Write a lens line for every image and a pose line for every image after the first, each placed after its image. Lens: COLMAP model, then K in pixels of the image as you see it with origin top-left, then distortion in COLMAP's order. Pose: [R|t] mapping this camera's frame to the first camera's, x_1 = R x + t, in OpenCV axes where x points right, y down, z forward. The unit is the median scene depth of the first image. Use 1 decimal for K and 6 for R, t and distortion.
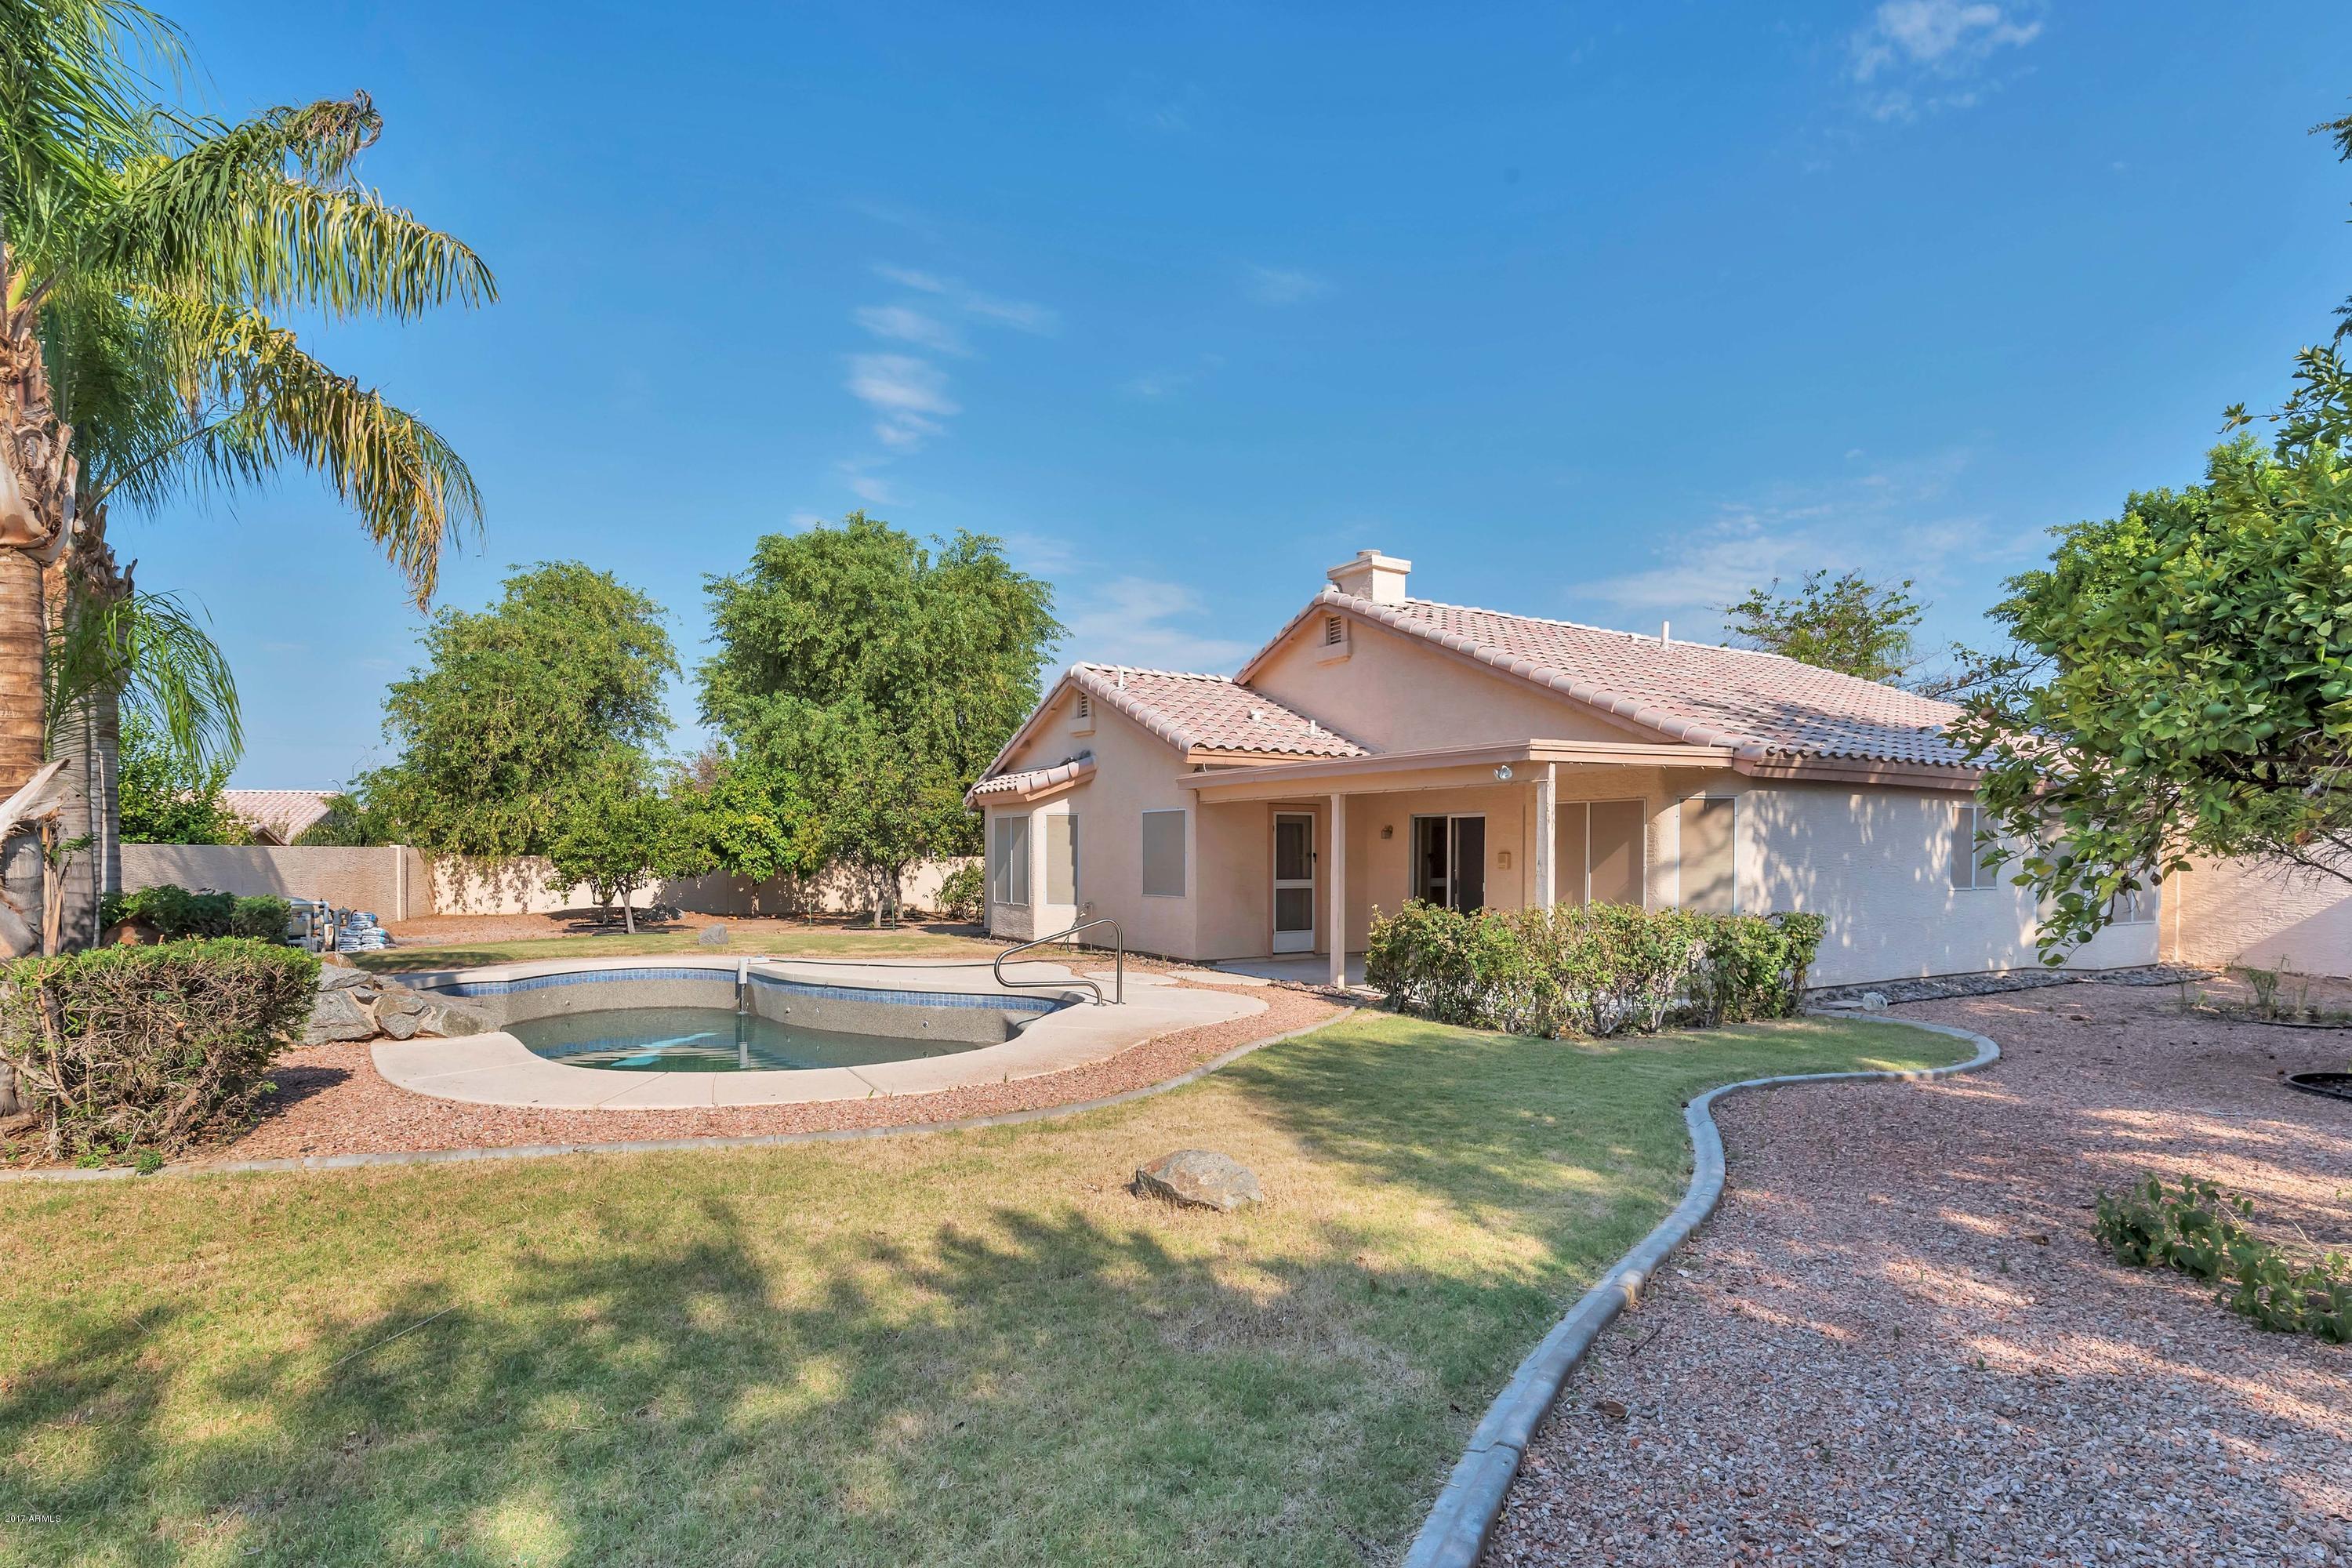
lens RADIAL K [[1115.8, 0, 1216.0], [0, 1115.8, 856.0], [0, 0, 1]] dist [-0.000166, -0.005513]
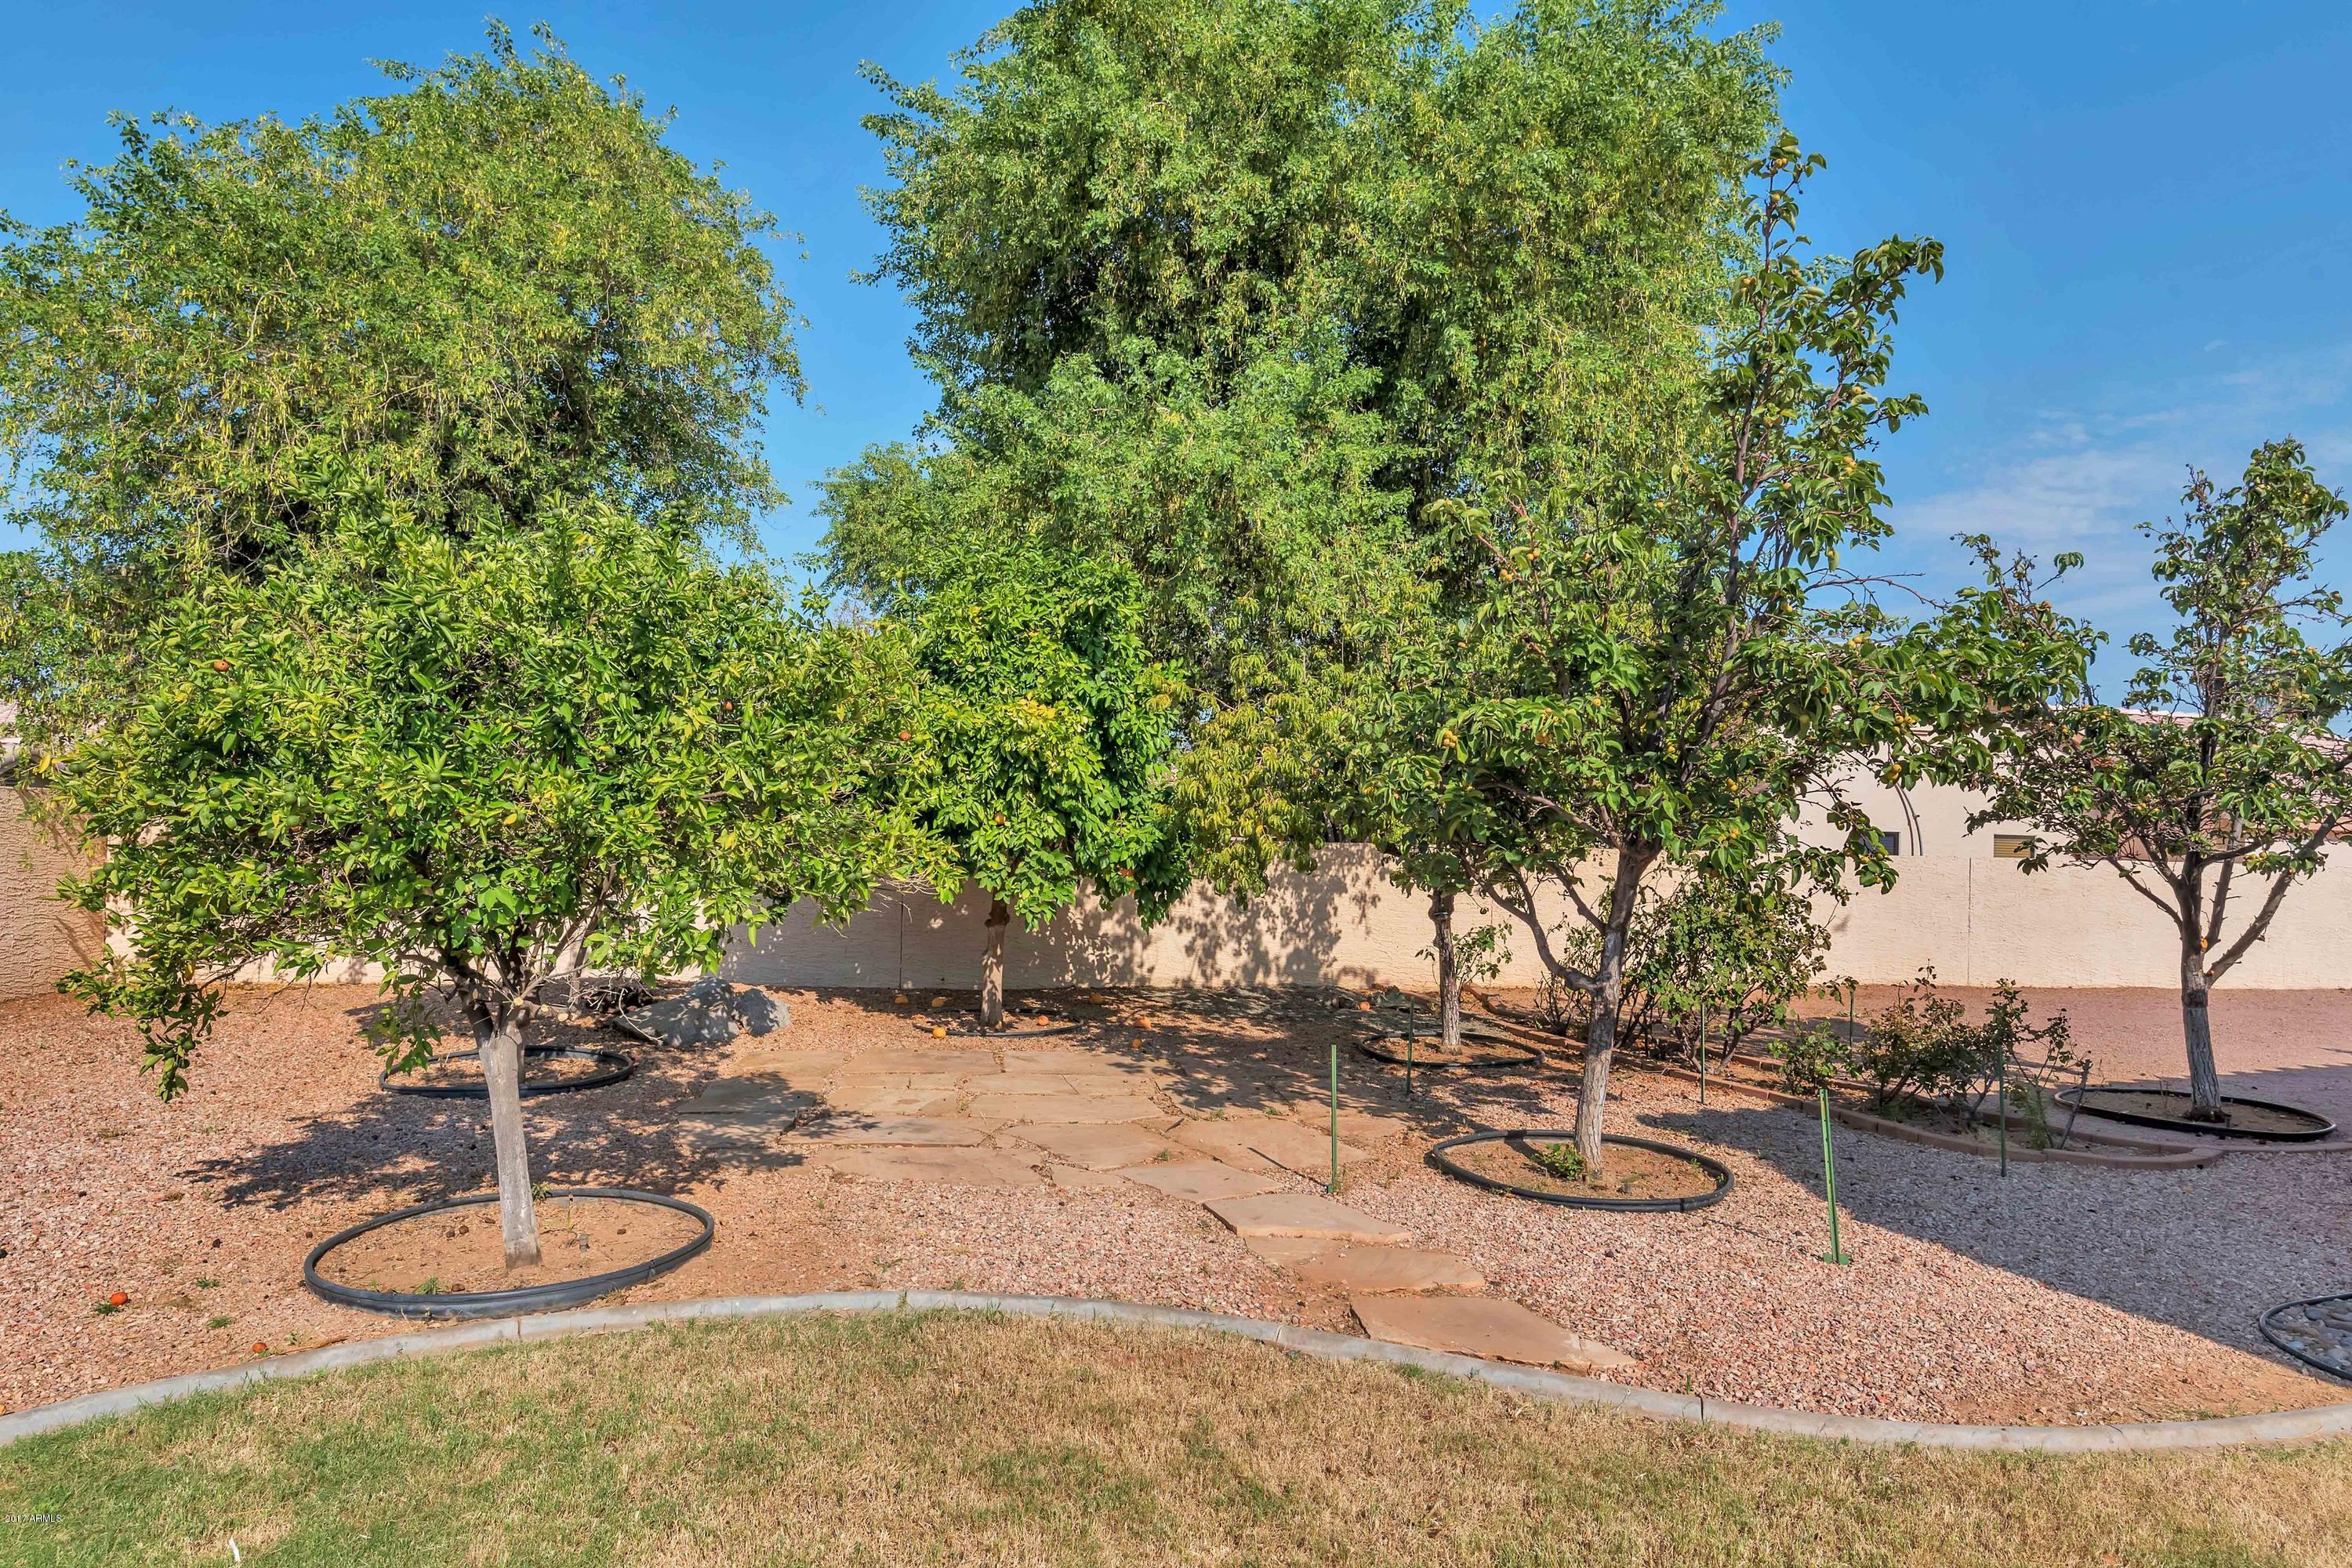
lens RADIAL K [[1115.8, 0, 1174.1], [0, 1115.8, 782.4], [0, 0, 1]] dist [-0.000166, -0.005513]
pose [[0.993651, 0.018236, -0.111023, -0.323925], [-0.022930, 0.998890, -0.041150, -0.003303], [0.110150, 0.043435, 0.992966, 0.674836]]
